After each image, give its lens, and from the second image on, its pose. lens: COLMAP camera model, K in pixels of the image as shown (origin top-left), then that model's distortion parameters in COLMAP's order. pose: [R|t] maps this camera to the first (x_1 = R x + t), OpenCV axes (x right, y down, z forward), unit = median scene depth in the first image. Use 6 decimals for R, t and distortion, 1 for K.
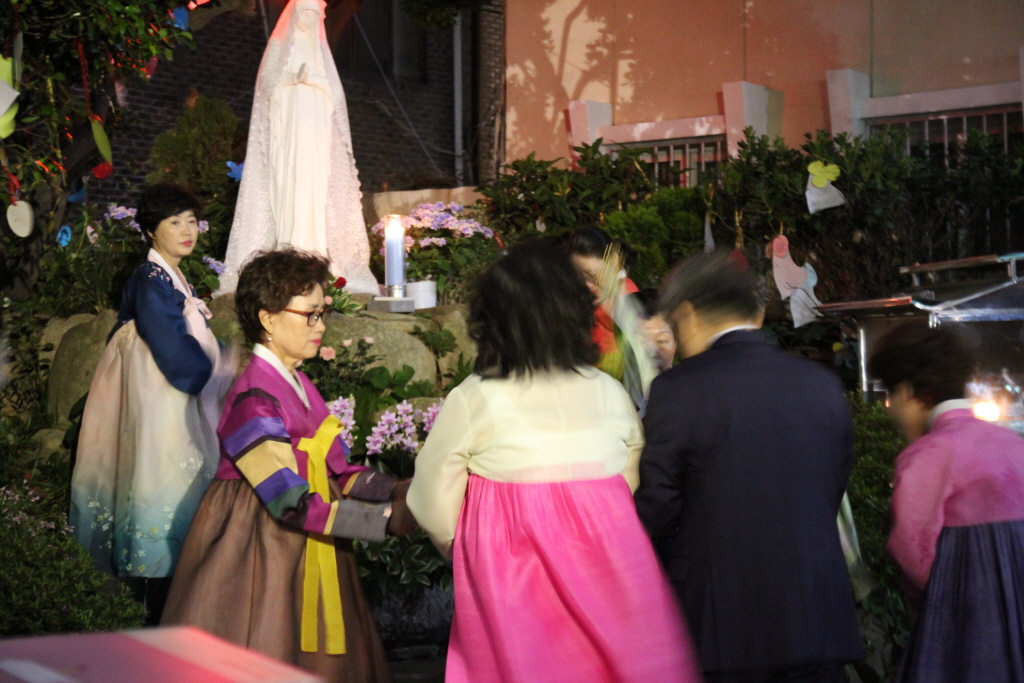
lens RADIAL K [[1741.6, 0, 511.3], [0, 1741.6, 343.9], [0, 0, 1]] dist [-0.133691, 0.000000]
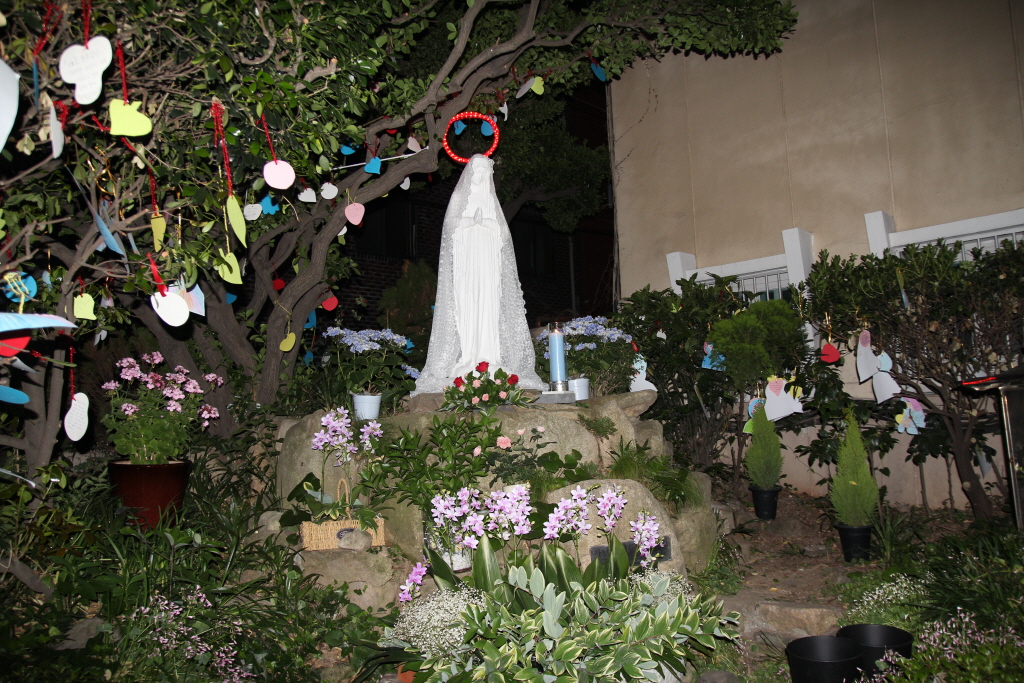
lens RADIAL K [[816.8, 0, 517.0], [0, 816.8, 339.4], [0, 0, 1]] dist [-0.007371, 0.000709]
pose [[0.995438, -0.041957, -0.085691, -0.044659], [0.032898, 0.993978, -0.104523, -0.004251], [0.089560, 0.101227, 0.990824, 0.426280]]
